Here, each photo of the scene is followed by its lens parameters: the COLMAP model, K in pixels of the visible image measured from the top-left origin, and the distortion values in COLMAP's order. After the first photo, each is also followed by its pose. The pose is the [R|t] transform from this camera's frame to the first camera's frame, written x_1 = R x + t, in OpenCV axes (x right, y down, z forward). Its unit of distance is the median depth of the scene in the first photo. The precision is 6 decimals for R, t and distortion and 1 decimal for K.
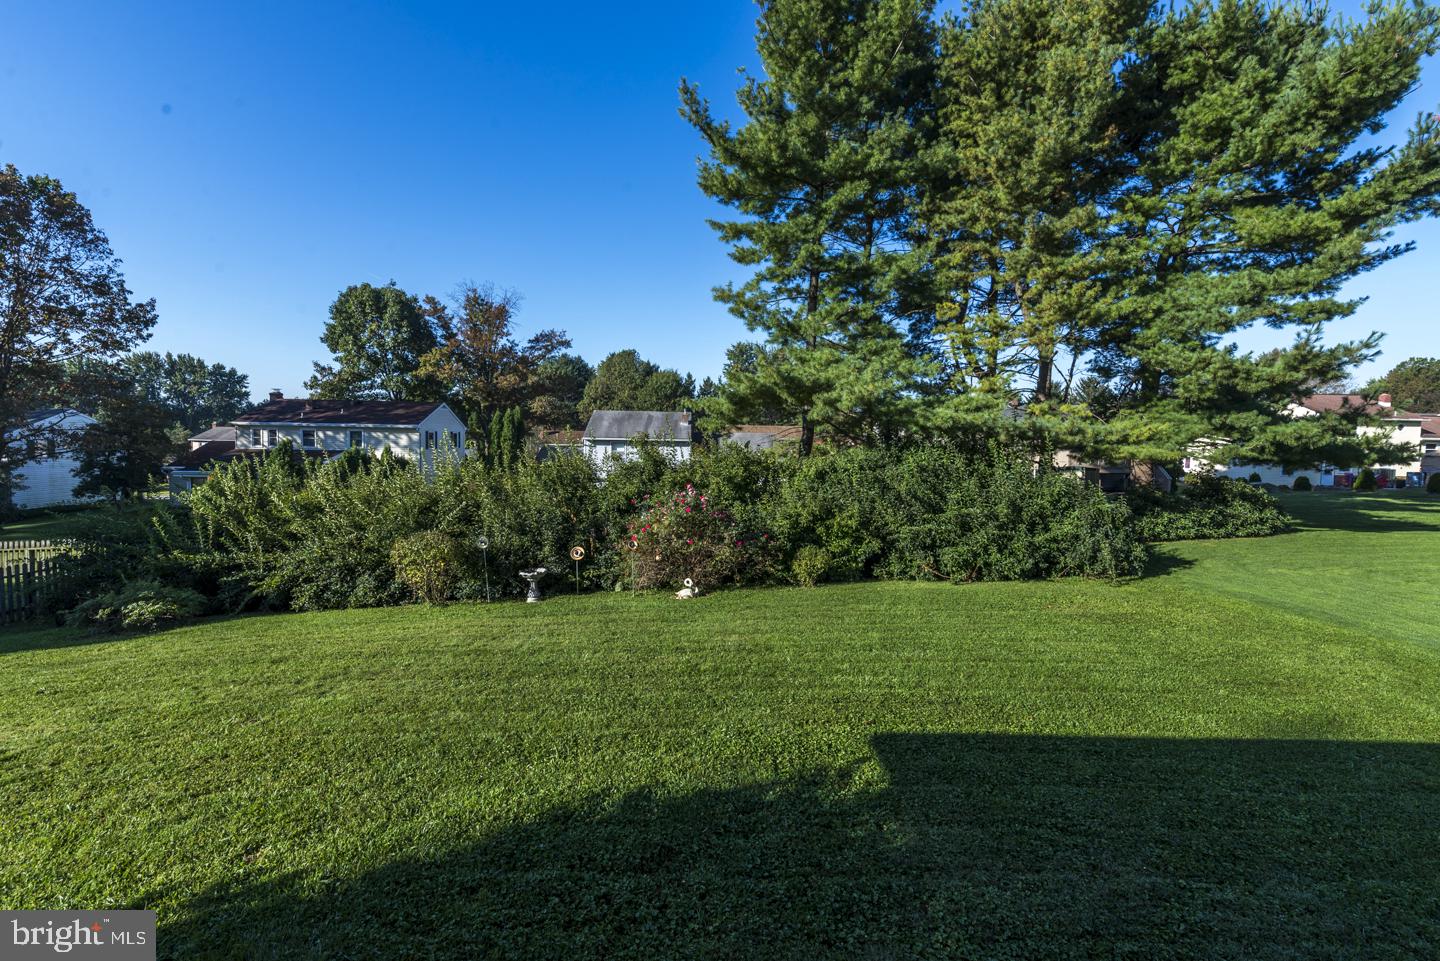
lens RADIAL K [[624.7, 0, 713.3], [0, 624.7, 471.3], [0, 0, 1]] dist [0.002552, 0.000875]
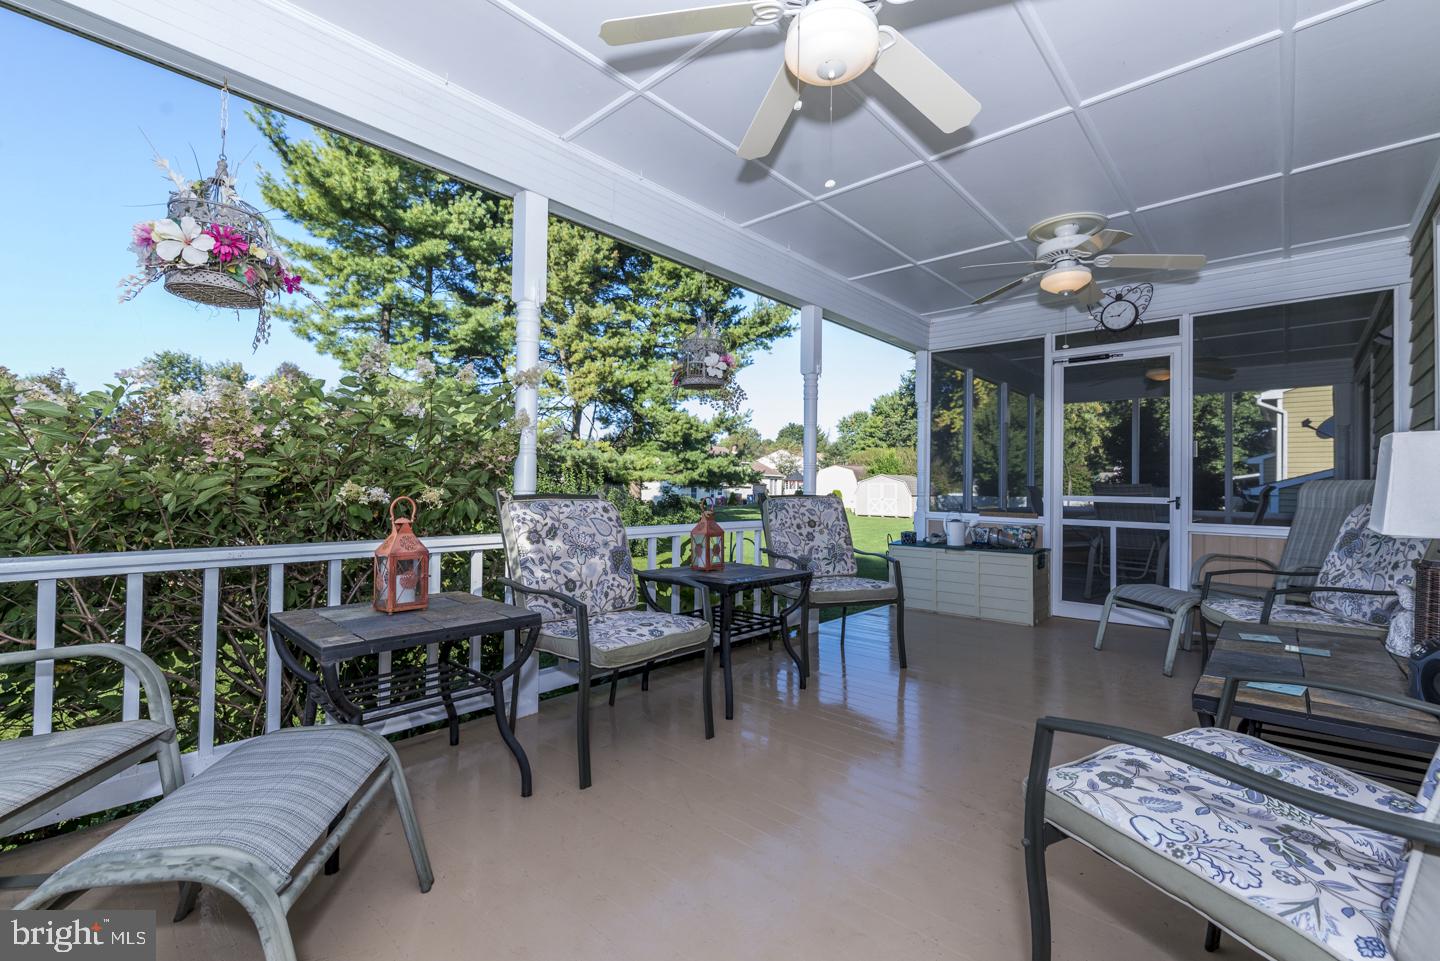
lens RADIAL K [[624.7, 0, 713.3], [0, 624.7, 471.3], [0, 0, 1]] dist [0.002552, 0.000875]
pose [[0.694540, 0.010265, 0.719380, -0.253054], [0.035633, 0.998180, -0.048645, 0.034563], [-0.718571, 0.059419, 0.692911, -0.137286]]
